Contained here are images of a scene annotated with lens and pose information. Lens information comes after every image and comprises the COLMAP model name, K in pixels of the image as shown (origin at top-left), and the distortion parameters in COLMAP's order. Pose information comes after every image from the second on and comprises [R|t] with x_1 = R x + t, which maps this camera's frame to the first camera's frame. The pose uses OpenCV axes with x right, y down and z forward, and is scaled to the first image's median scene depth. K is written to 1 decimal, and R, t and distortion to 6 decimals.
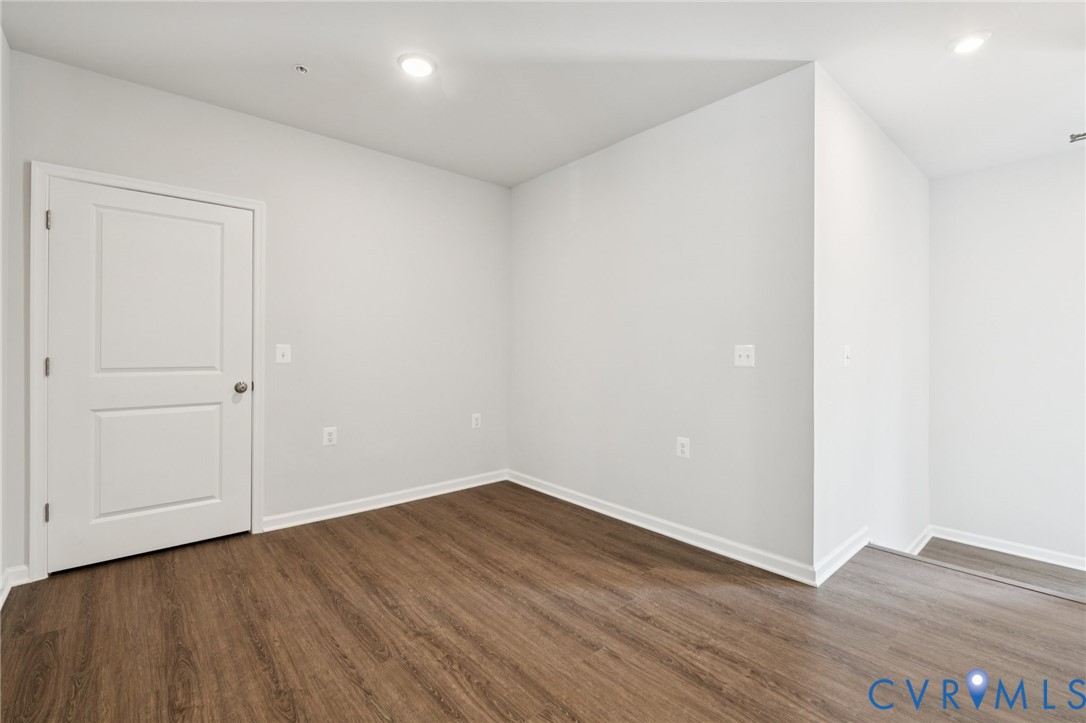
lens RADIAL K [[476.3, 0, 544.1], [0, 476.3, 347.1], [0, 0, 1]] dist [-0.006005, -0.001774]
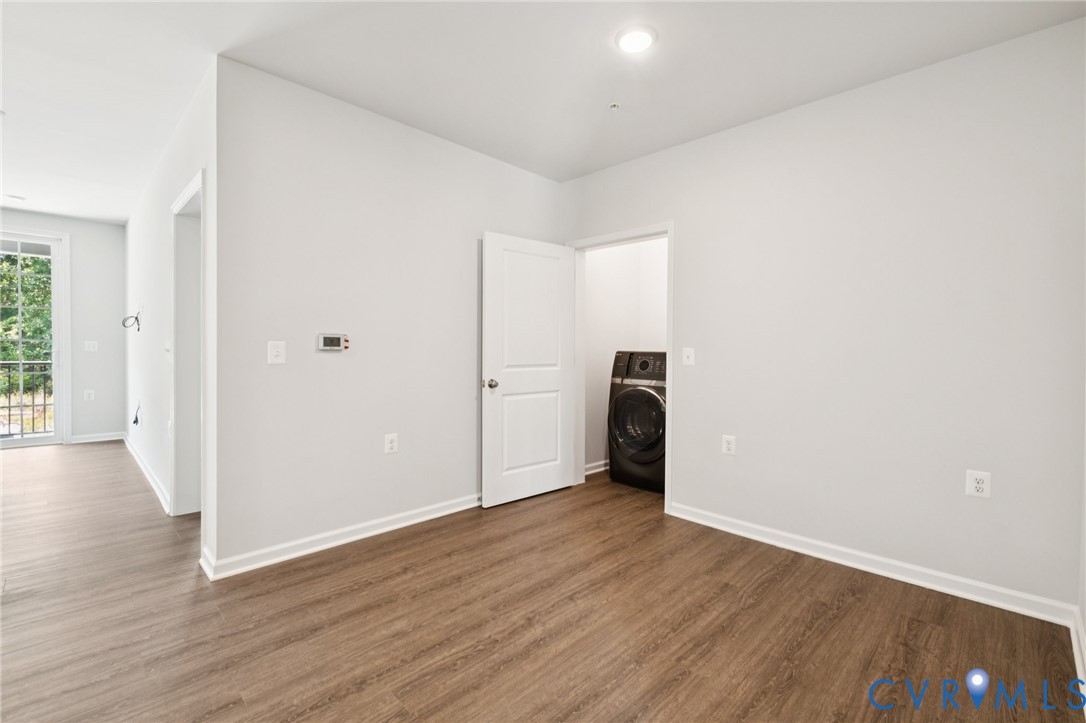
lens RADIAL K [[476.3, 0, 540.9], [0, 476.3, 357.7], [0, 0, 1]] dist [-0.006005, -0.001774]
pose [[0.069250, 0.015214, -0.997483, 0.679754], [-0.007809, 0.999861, 0.014708, 0.004146], [0.997569, 0.006771, 0.069359, 0.818299]]
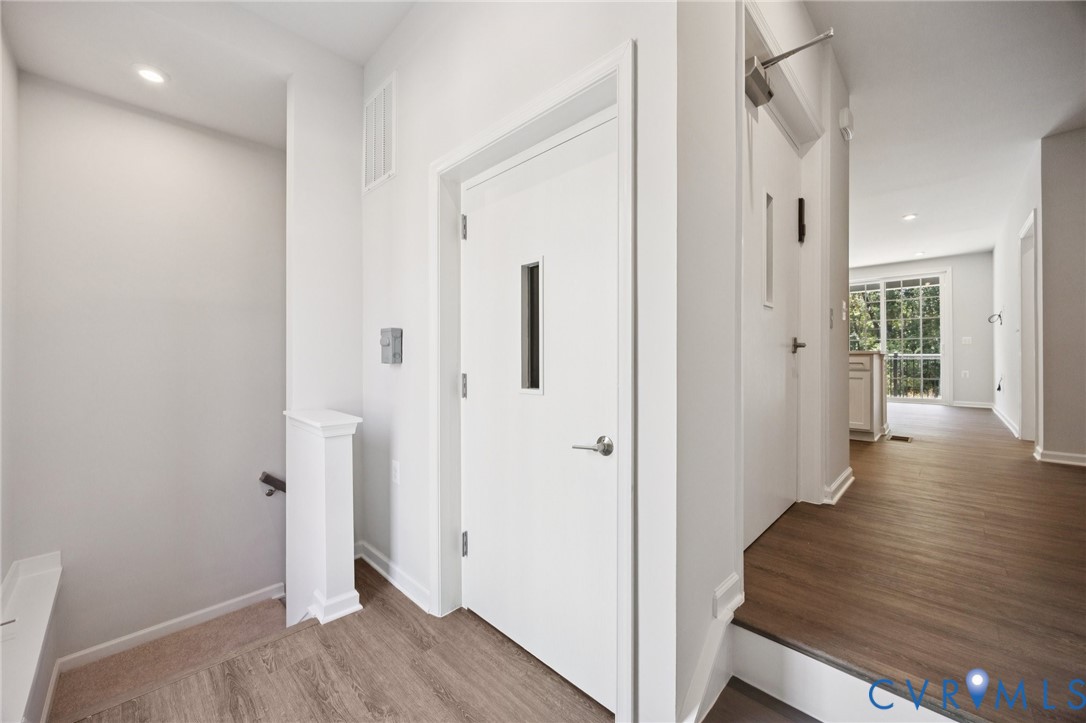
lens RADIAL K [[434.2, 0, 534.8], [0, 434.2, 359.8], [0, 0, 1]] dist [0.002710, 0.000098]
pose [[-0.995717, -0.004698, -0.092336, 1.532810], [-0.003693, 0.999932, -0.011049, 0.177300], [0.092382, -0.010661, -0.995667, 1.555866]]
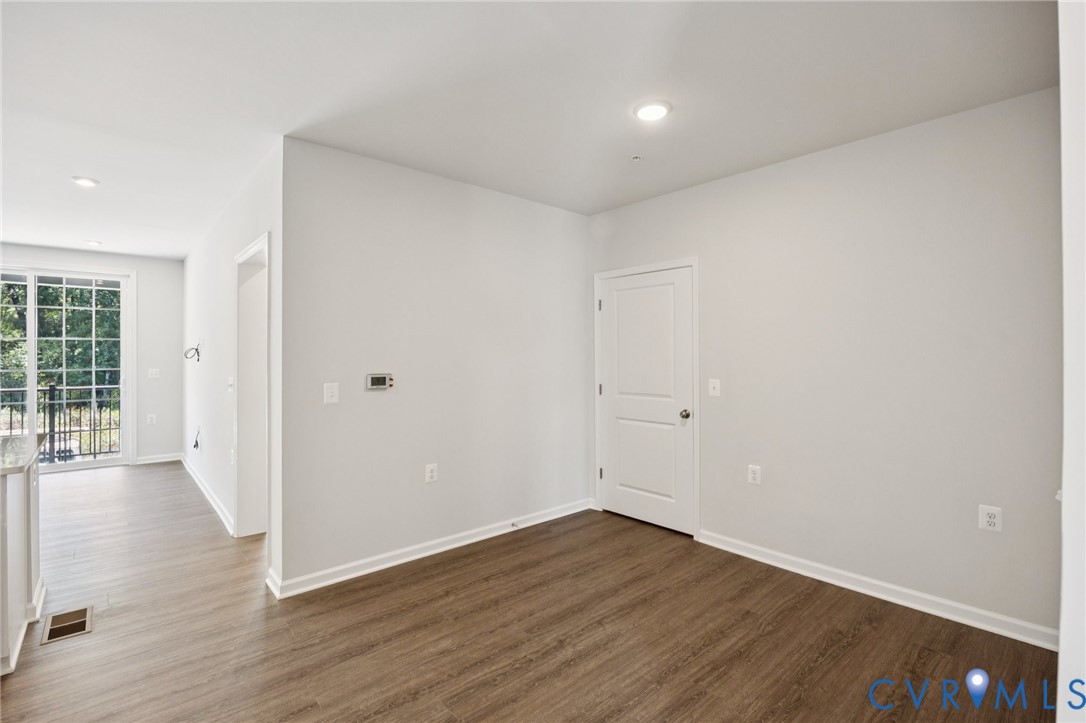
lens RADIAL K [[498.0, 0, 544.1], [0, 498.0, 353.2], [0, 0, 1]] dist [-0.023099, 0.003255]
pose [[0.007785, -0.008042, -0.999937, 0.823175], [0.003379, 0.999962, -0.008015, -0.080230], [0.999964, -0.003316, 0.007812, 0.820906]]
